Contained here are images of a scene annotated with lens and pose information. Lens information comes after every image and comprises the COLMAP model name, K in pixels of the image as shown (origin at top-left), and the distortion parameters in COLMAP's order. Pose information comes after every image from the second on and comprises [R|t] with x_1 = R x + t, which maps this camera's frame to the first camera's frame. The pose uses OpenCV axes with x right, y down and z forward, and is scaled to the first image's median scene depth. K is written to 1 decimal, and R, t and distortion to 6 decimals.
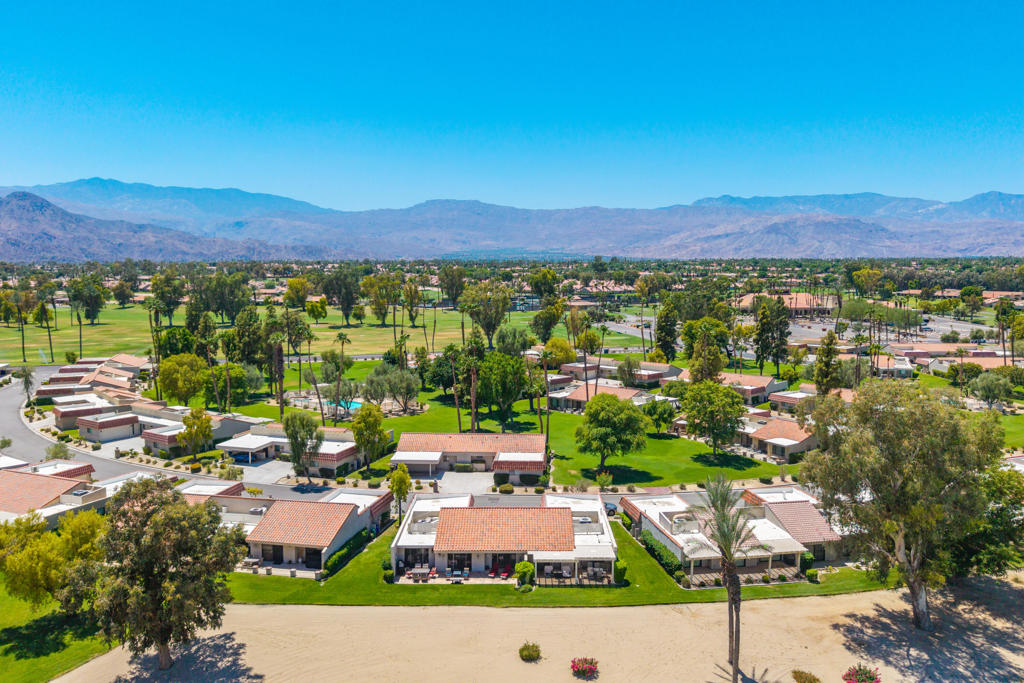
lens RADIAL K [[808.7, 0, 516.6], [0, 808.7, 332.6], [0, 0, 1]] dist [0.063916, -0.100597]
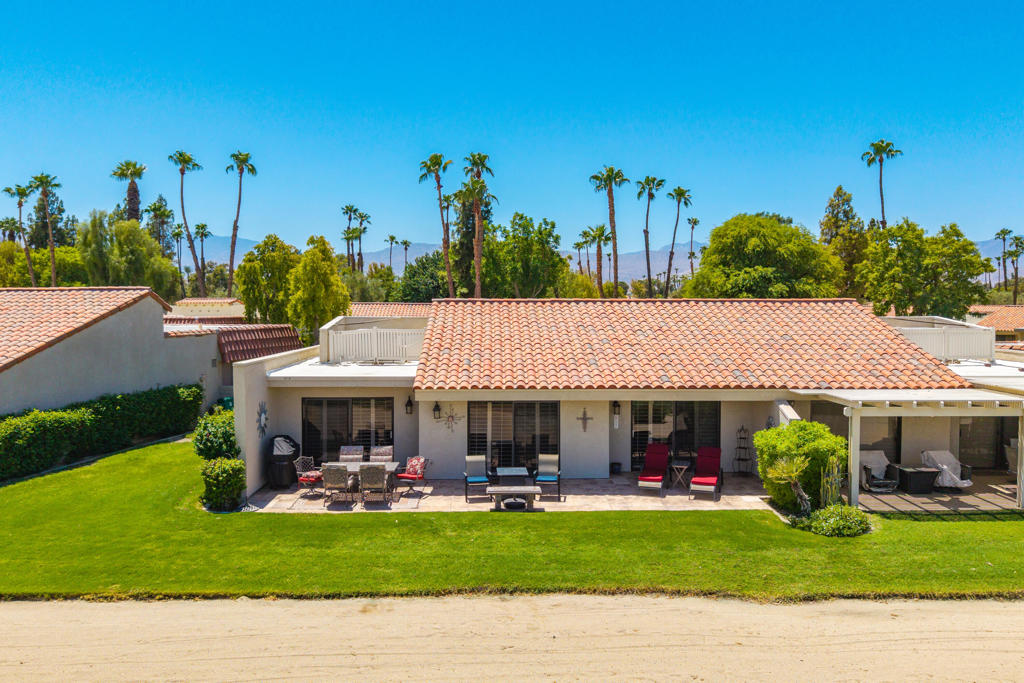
lens RADIAL K [[808.7, 0, 514.2], [0, 808.7, 336.4], [0, 0, 1]] dist [0.063916, -0.100597]
pose [[0.999416, -0.000831, 0.034174, -0.055108], [0.002529, 0.998763, -0.049663, 0.182386], [-0.034090, 0.049721, 0.998181, 0.517103]]
